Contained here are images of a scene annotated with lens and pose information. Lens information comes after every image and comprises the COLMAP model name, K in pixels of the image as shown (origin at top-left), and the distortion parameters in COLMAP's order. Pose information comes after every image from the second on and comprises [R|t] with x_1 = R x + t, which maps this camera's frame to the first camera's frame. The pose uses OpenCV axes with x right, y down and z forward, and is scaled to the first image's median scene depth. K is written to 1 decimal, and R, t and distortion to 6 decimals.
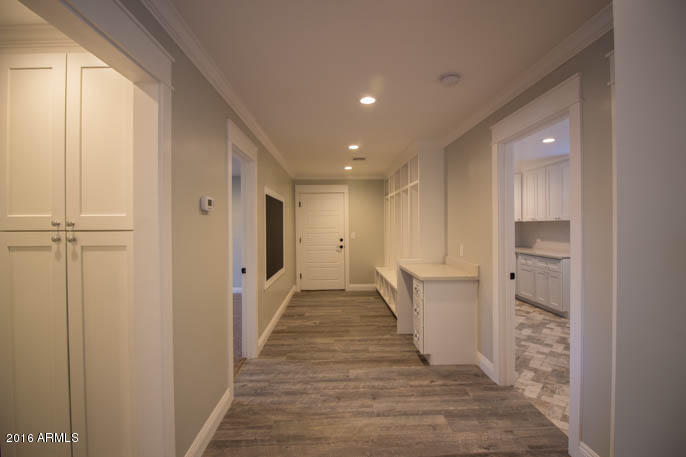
lens RADIAL K [[318.9, 0, 340.4], [0, 318.9, 227.3], [0, 0, 1]] dist [0.001102, 0.000018]
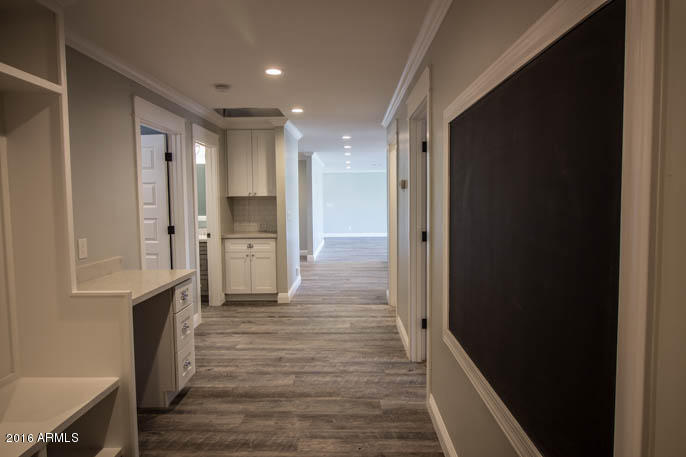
lens RADIAL K [[416.1, 0, 343.4], [0, 416.1, 226.1], [0, 0, 1]] dist [0.006056, -0.010776]
pose [[-0.998997, 0.015066, 0.042177, -0.128447], [0.017955, 0.997456, 0.068992, -0.011720], [-0.041030, 0.069681, -0.996725, 1.717239]]
